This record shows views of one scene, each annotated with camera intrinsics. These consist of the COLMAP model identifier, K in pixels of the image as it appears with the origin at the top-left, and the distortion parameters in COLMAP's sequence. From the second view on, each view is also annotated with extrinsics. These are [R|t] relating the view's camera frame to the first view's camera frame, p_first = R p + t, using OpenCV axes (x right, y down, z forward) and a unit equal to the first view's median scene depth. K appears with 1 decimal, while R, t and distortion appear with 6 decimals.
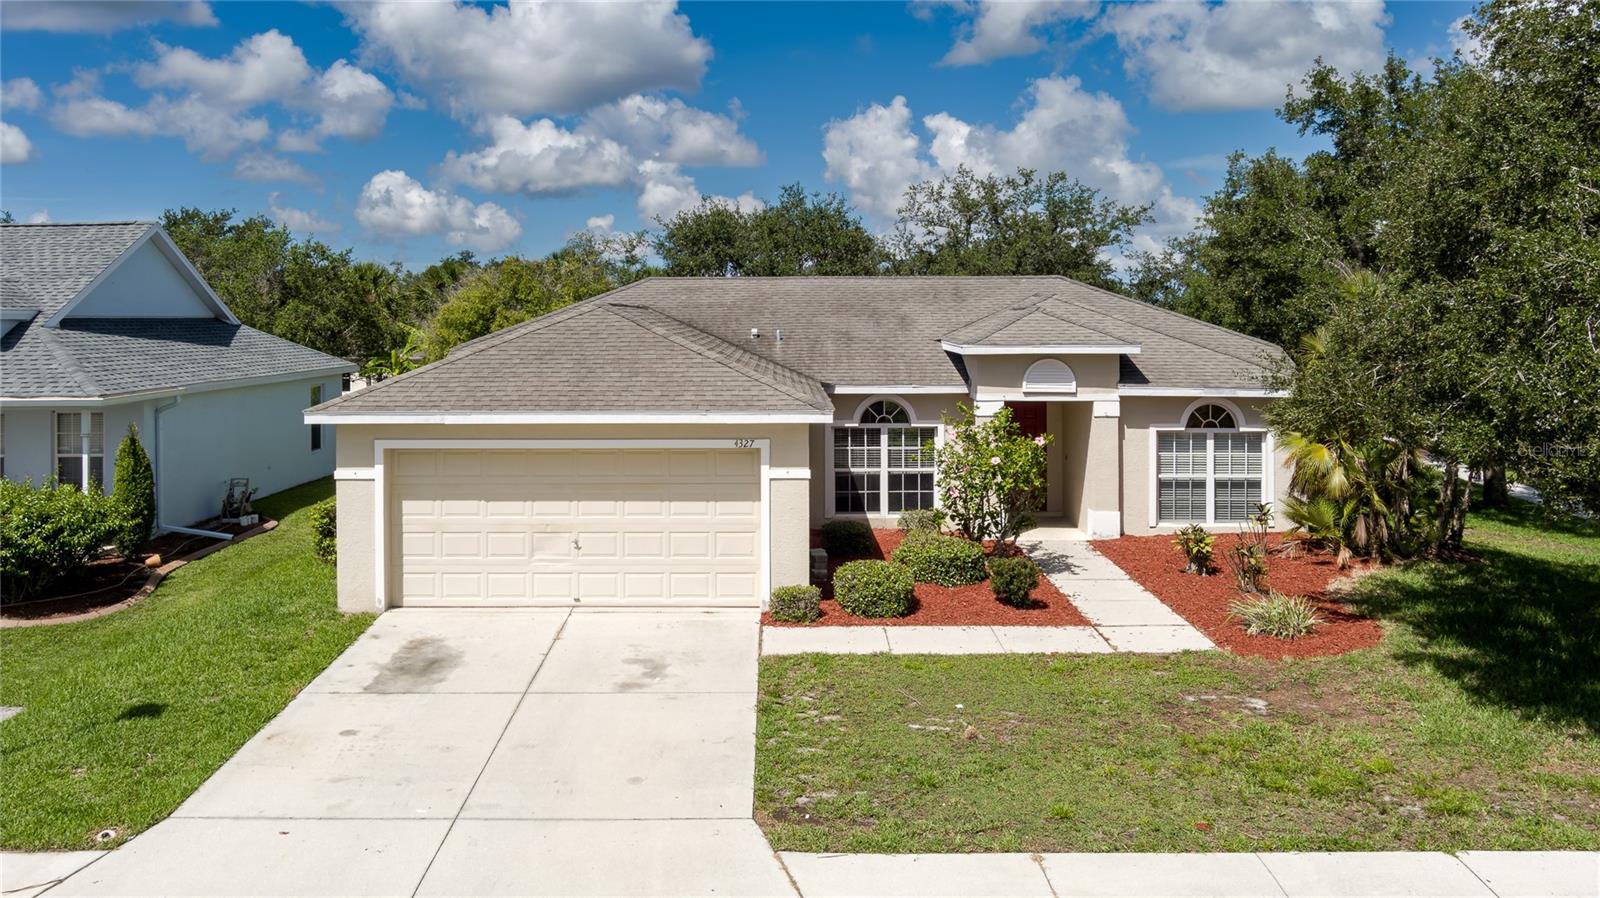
lens RADIAL K [[1301.1, 0, 794.9], [0, 1301.1, 344.9], [0, 0, 1]] dist [-0.025281, -0.005734]
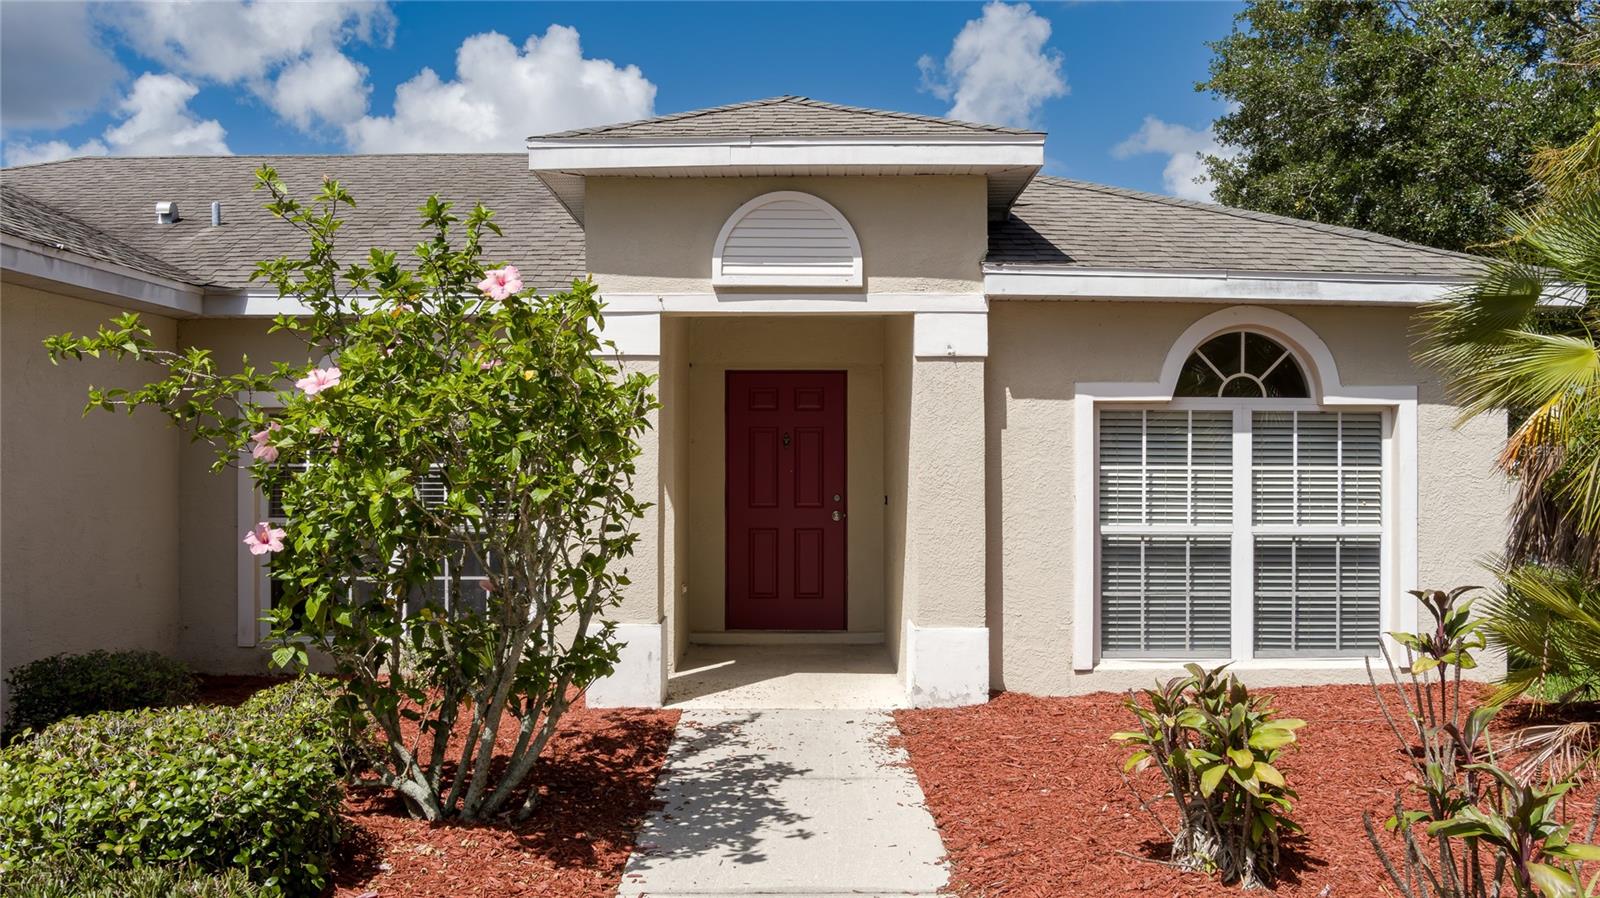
lens RADIAL K [[1268.5, 0, 809.7], [0, 1268.5, 475.0], [0, 0, 1]] dist [-0.052053, 0.006148]
pose [[0.999972, 0.001490, 0.007280, 0.199368], [-0.001458, 0.999989, -0.004418, 0.088783], [-0.007286, 0.004407, 0.999964, 0.657592]]
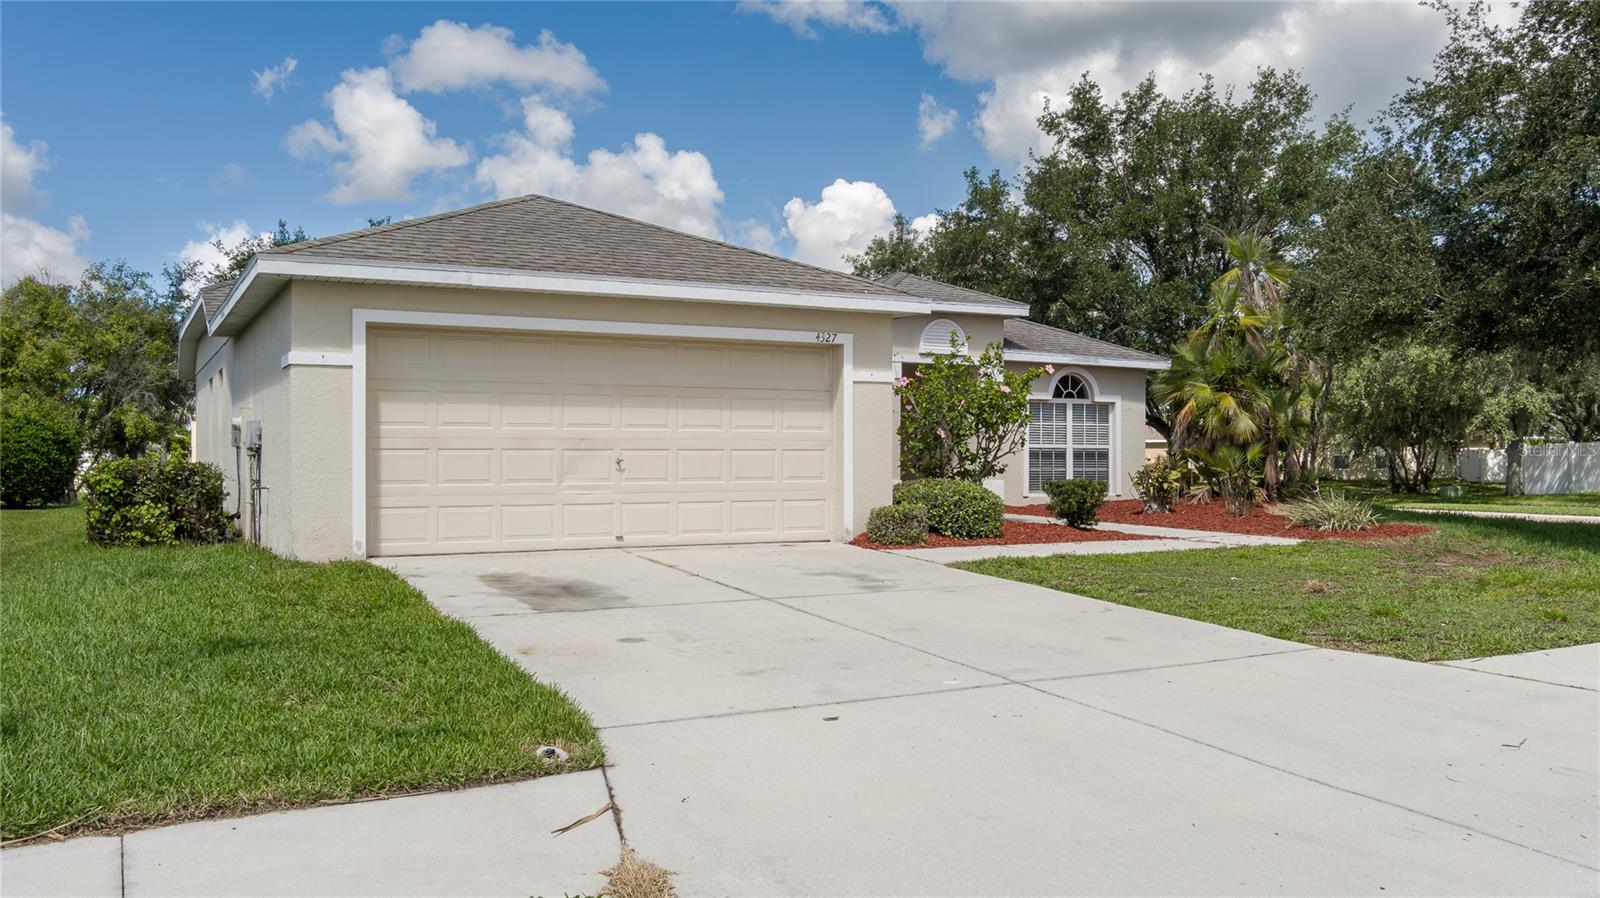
lens RADIAL K [[1268.5, 0, 809.7], [0, 1268.5, 475.0], [0, 0, 1]] dist [-0.052053, 0.006148]
pose [[0.883157, -0.006322, 0.469036, -0.324365], [0.009102, 0.999952, -0.003660, 0.127174], [-0.468990, 0.007502, 0.883172, 0.230591]]
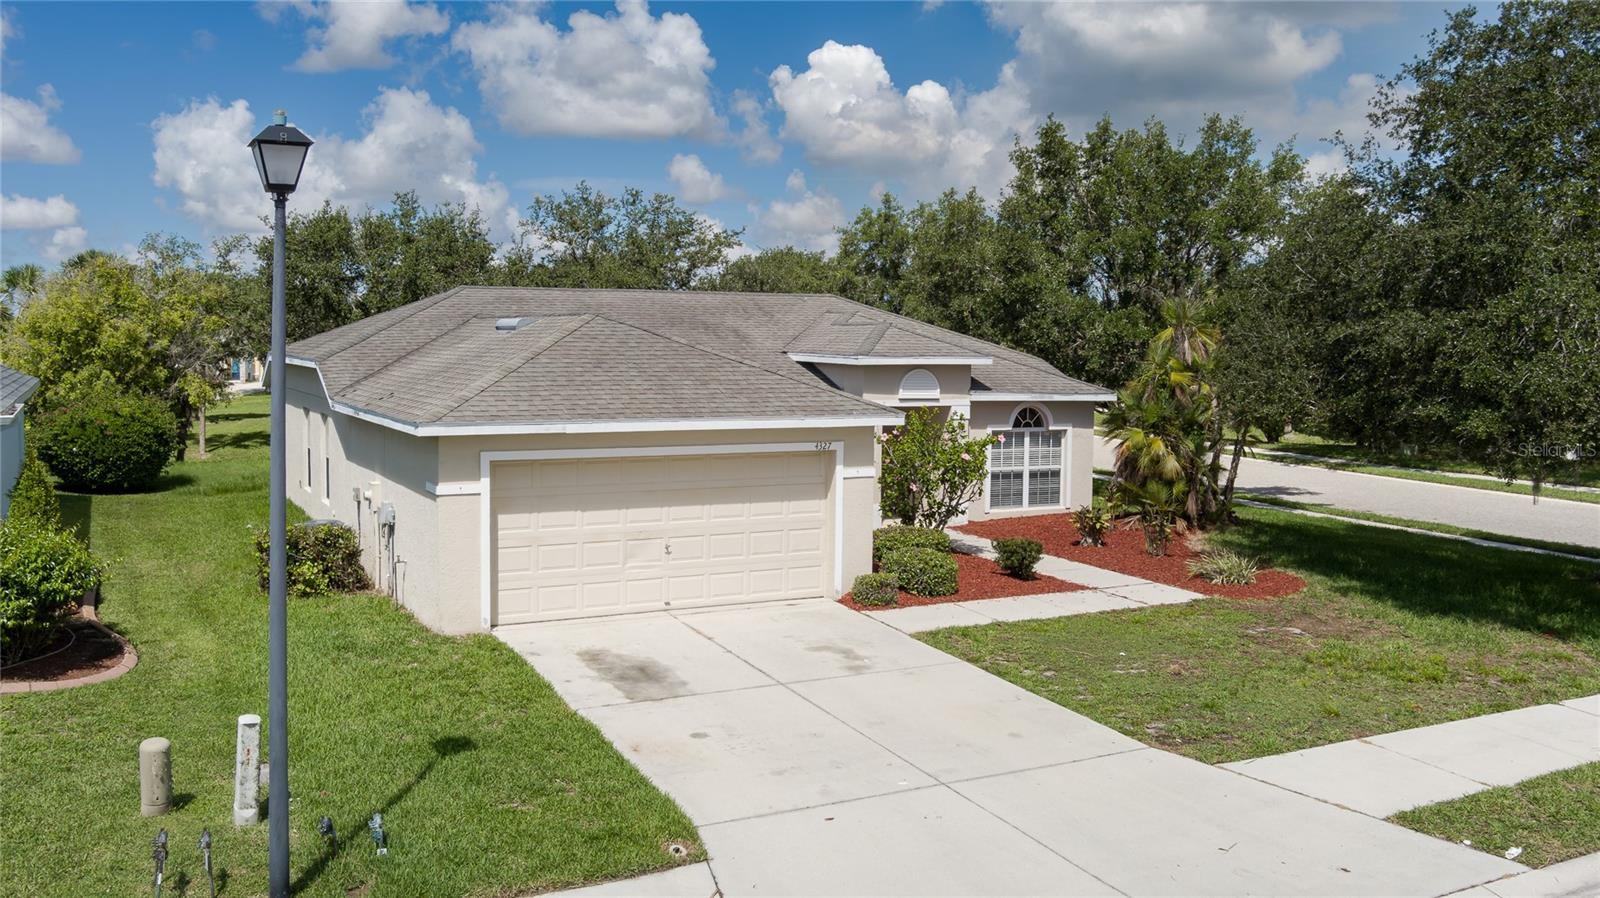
lens RADIAL K [[1294.0, 0, 743.4], [0, 1294.0, 441.0], [0, 0, 1]] dist [-0.051353, 0.004297]
pose [[0.900886, -0.023971, 0.433393, -0.428204], [-0.002242, 0.998204, 0.059871, 0.006739], [-0.434050, -0.054909, 0.899214, 0.056374]]
